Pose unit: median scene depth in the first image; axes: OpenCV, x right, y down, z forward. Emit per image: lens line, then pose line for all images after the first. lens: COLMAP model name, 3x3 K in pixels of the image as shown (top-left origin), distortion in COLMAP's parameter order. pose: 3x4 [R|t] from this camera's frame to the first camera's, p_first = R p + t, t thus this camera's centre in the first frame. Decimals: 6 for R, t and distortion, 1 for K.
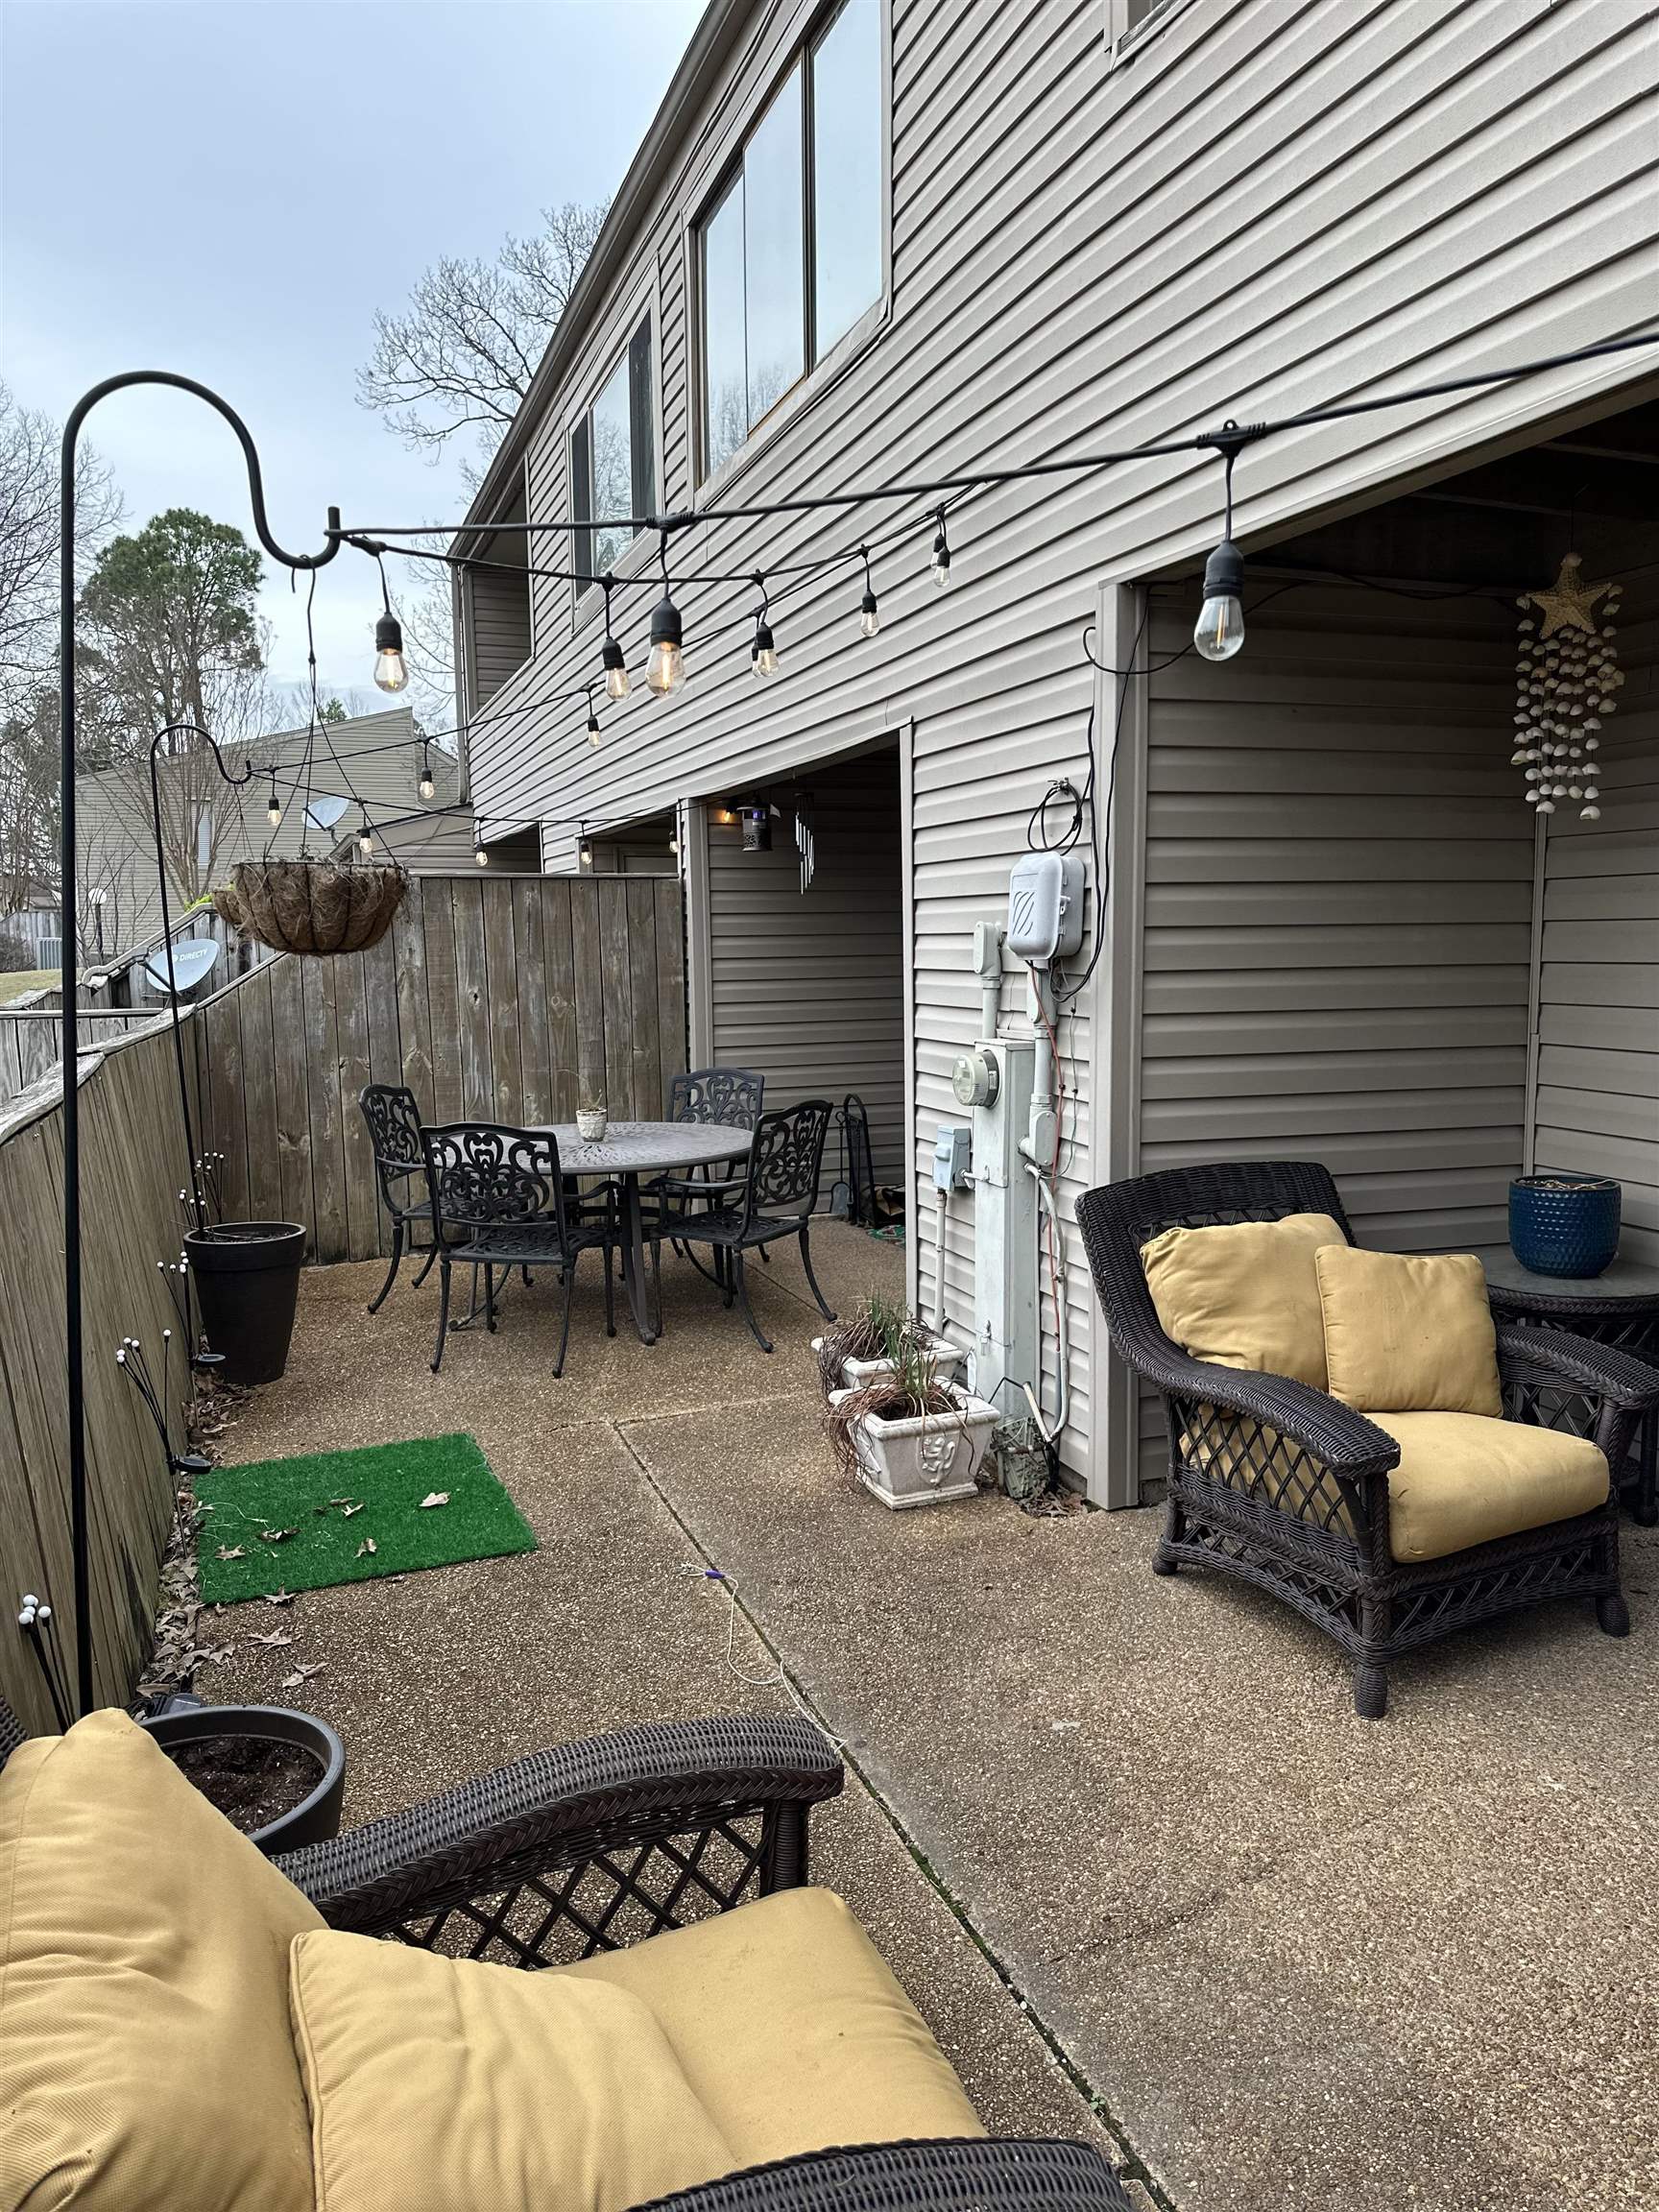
lens RADIAL K [[1535.3, 0, 834.6], [0, 1535.3, 1112.9], [0, 0, 1]] dist [0.158946, -0.268515]
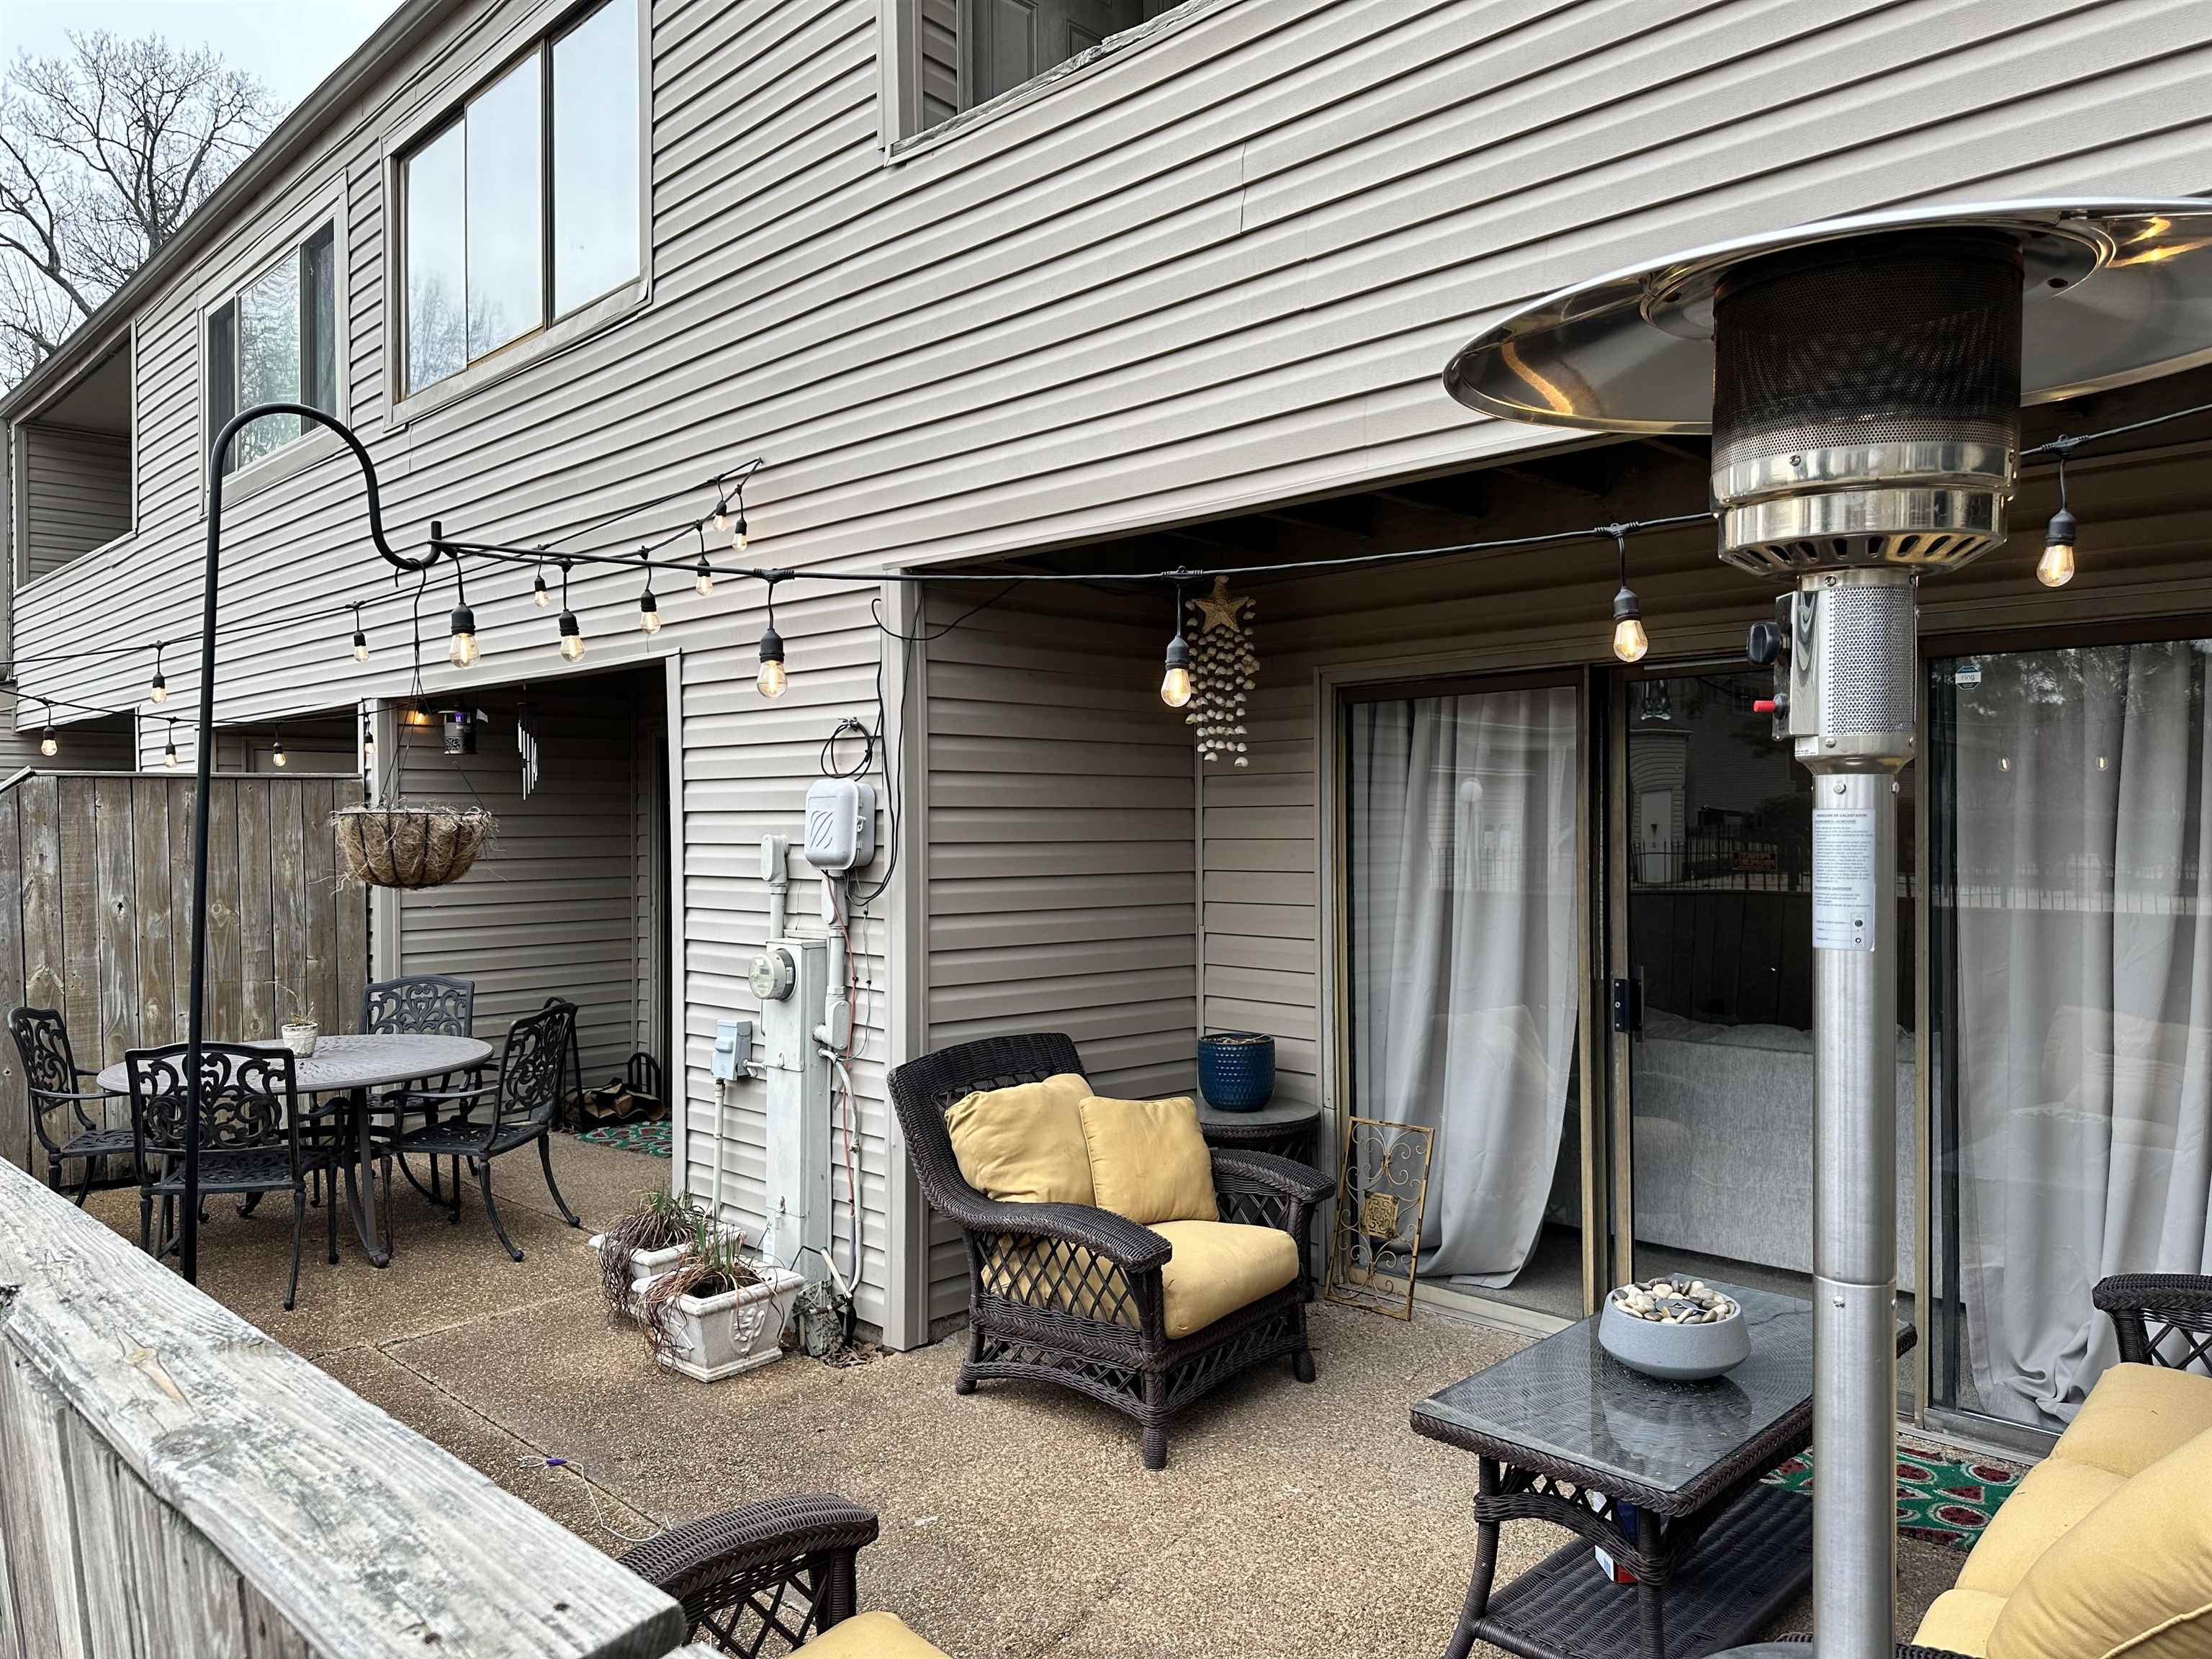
lens RADIAL K [[1535.3, 0, 1103.2], [0, 1535.3, 843.3], [0, 0, 1]] dist [0.158946, -0.268515]
pose [[0.910898, 0.000749, 0.412631, -0.159481], [0.042261, 0.994571, -0.095097, -0.000210], [-0.410462, 0.104062, 0.905921, -0.131986]]
